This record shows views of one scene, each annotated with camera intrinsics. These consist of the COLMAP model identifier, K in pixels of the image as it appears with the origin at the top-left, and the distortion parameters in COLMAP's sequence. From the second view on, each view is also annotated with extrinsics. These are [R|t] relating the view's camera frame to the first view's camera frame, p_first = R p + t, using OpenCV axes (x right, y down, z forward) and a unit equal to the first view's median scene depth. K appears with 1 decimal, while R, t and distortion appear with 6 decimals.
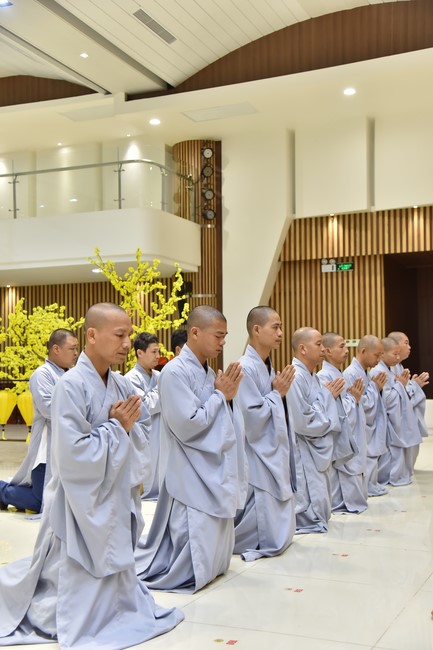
lens RADIAL K [[758.9, 0, 216.5], [0, 758.9, 325.0], [0, 0, 1]] dist [0.103101, 0.000931]
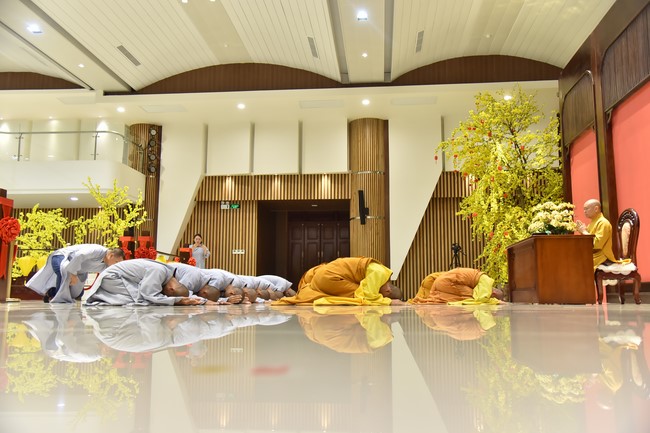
lens RADIAL K [[600.0, 0, 325.0], [0, 600.0, 216.5], [0, 0, 1]] dist [0.007961, 0.007273]
pose [[0.946640, 0.061609, 0.316350, -0.060163], [-0.024345, 0.992424, -0.120425, 0.099680], [-0.321373, 0.106298, 0.940968, -0.305317]]
